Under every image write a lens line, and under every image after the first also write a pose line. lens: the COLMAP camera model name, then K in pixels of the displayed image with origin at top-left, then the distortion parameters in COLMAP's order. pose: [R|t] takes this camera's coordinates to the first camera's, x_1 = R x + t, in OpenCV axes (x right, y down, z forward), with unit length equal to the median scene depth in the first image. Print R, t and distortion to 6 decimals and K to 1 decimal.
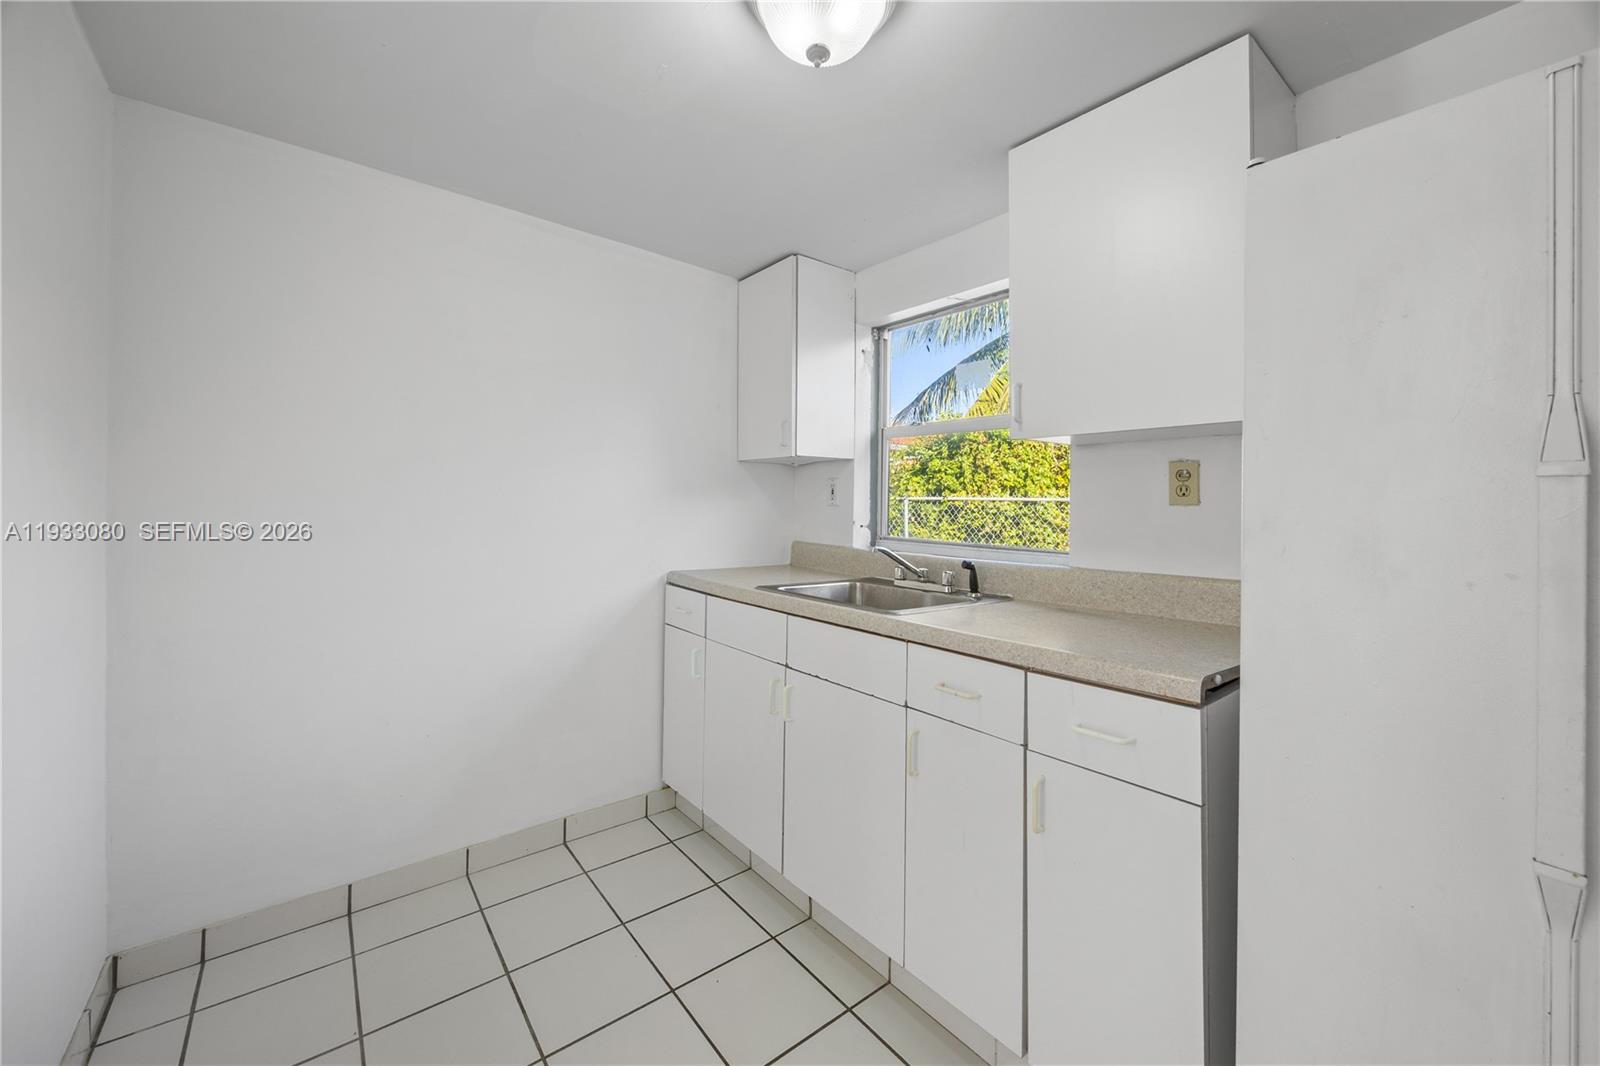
lens RADIAL K [[626.5, 0, 794.7], [0, 626.5, 499.1], [0, 0, 1]] dist [0.000944, 0.000042]
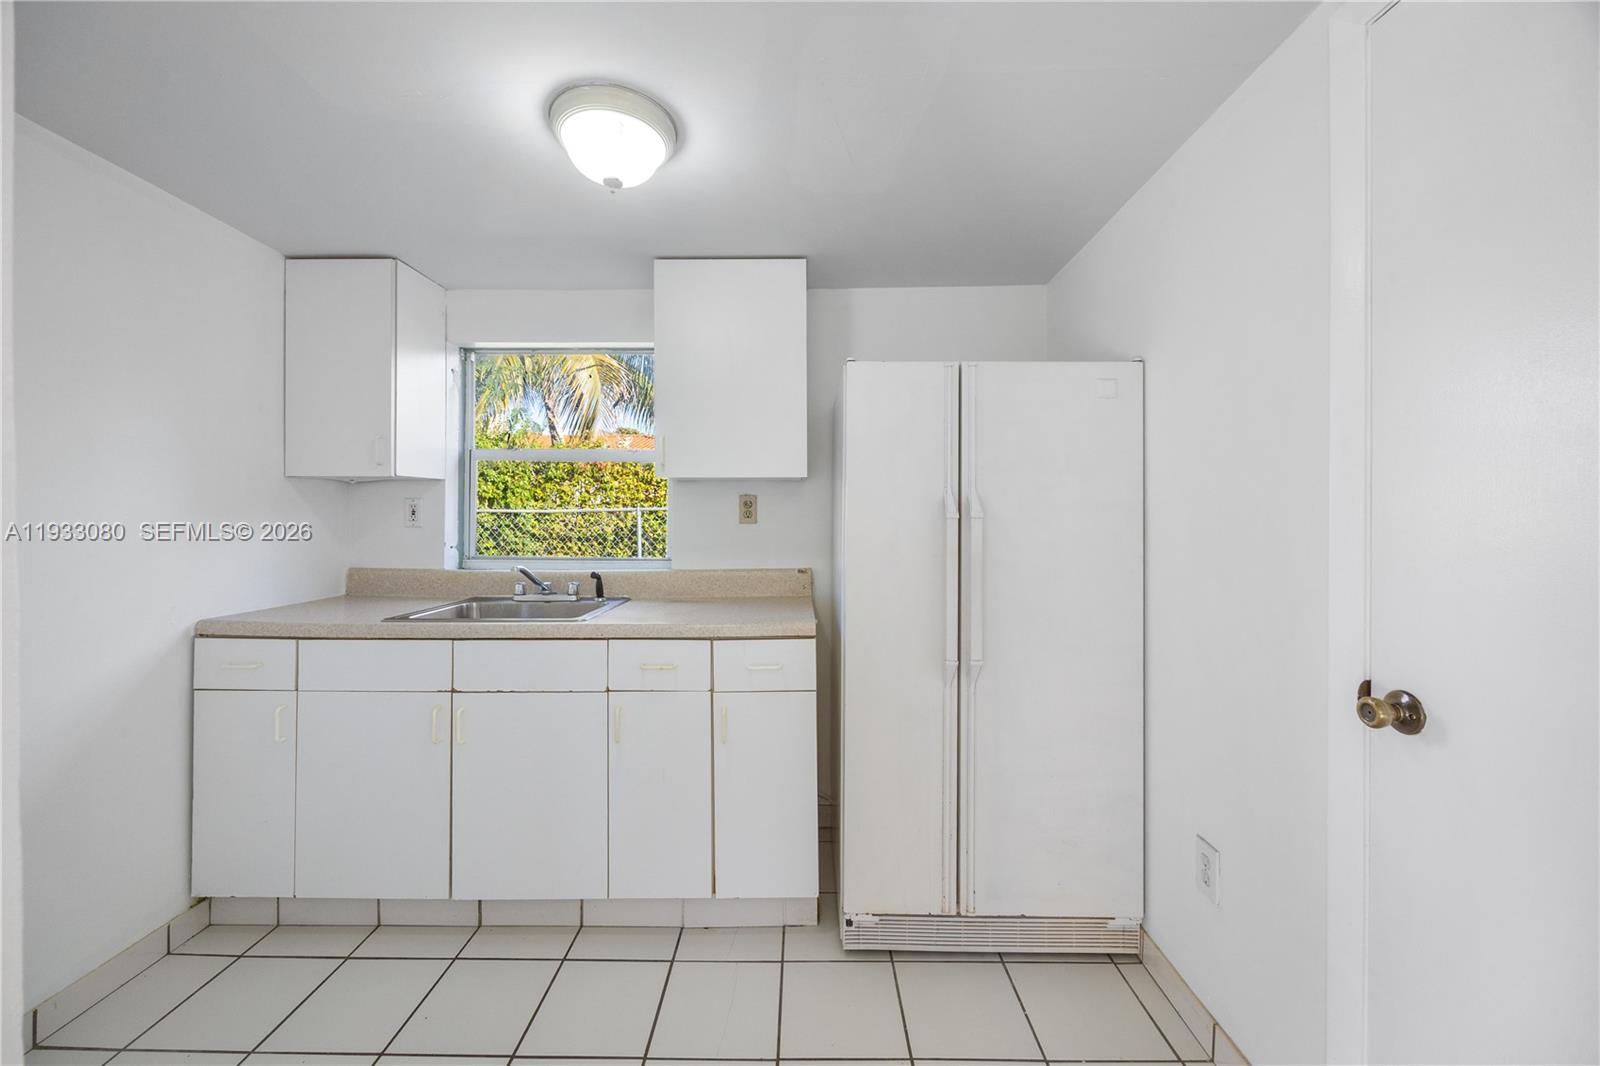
lens RADIAL K [[625.4, 0, 797.1], [0, 625.4, 512.0], [0, 0, 1]] dist [0.000682, -0.000042]
pose [[0.626933, -0.010790, 0.778999, -0.338875], [0.001588, 0.999920, 0.012572, -0.025338], [-0.779072, -0.006645, 0.626899, -0.046029]]
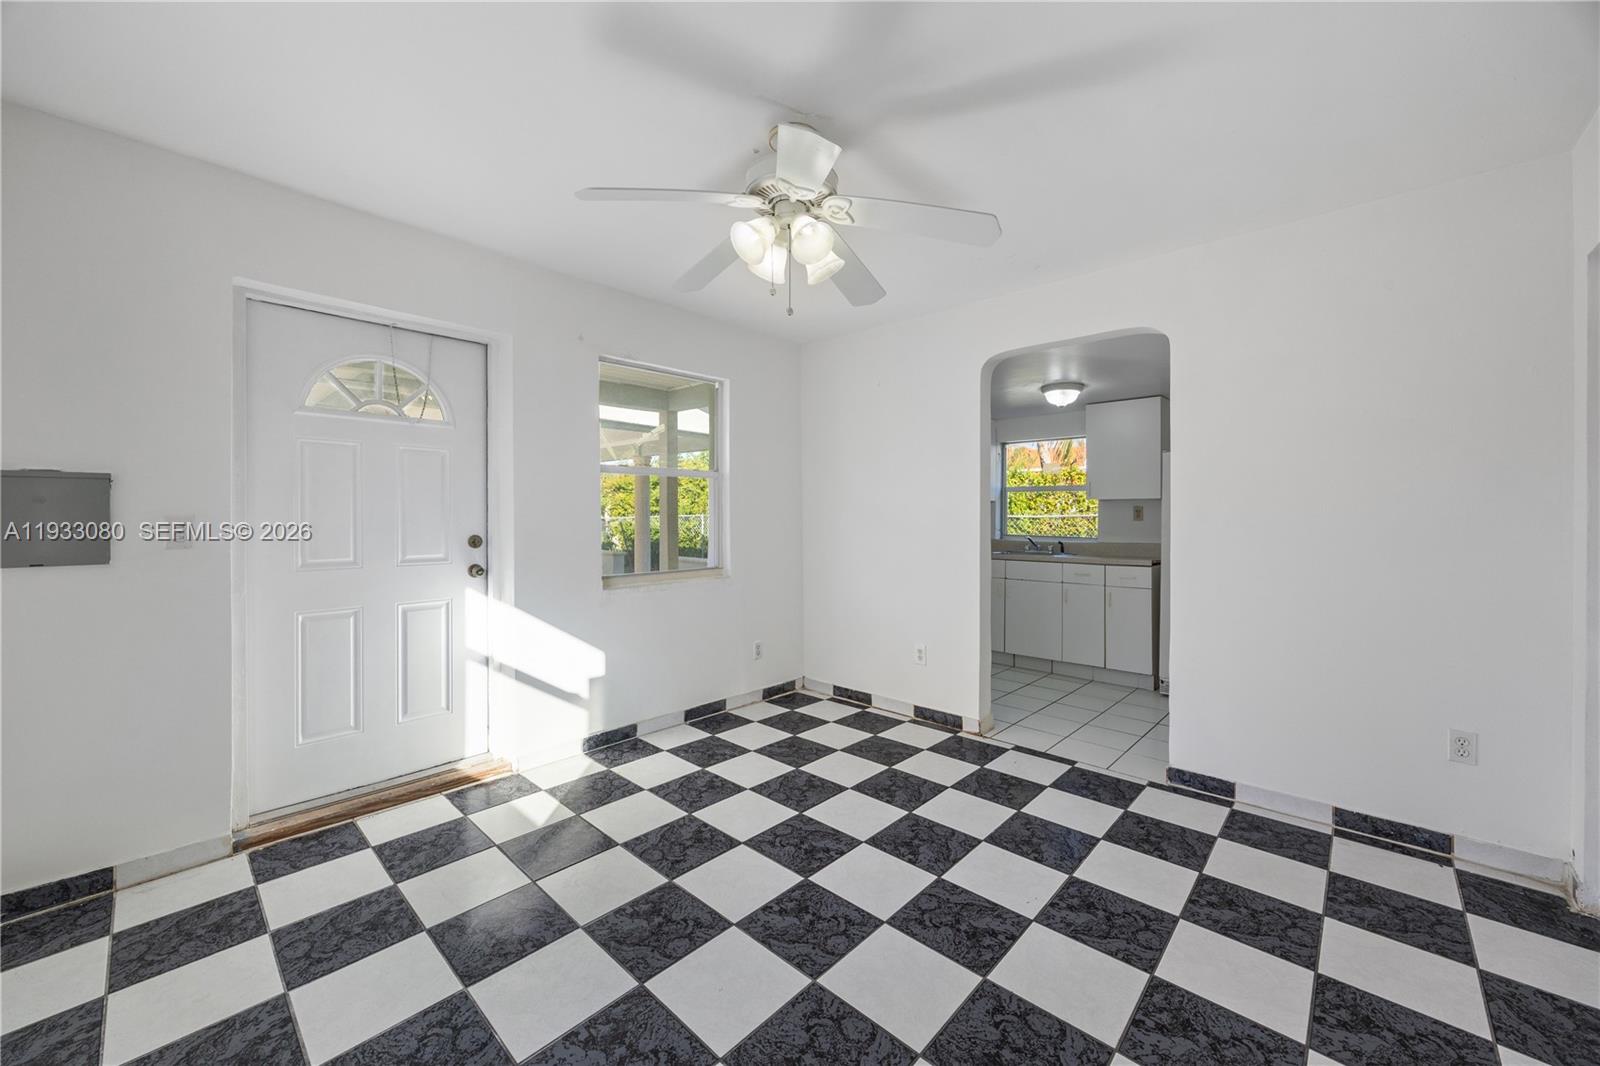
lens RADIAL K [[625.4, 0, 797.1], [0, 625.4, 512.0], [0, 0, 1]] dist [0.000682, -0.000042]
pose [[0.988892, -0.004531, 0.148565, -1.023291], [0.004979, 0.999984, -0.002645, -0.022905], [-0.148551, 0.003356, 0.988899, -1.231590]]
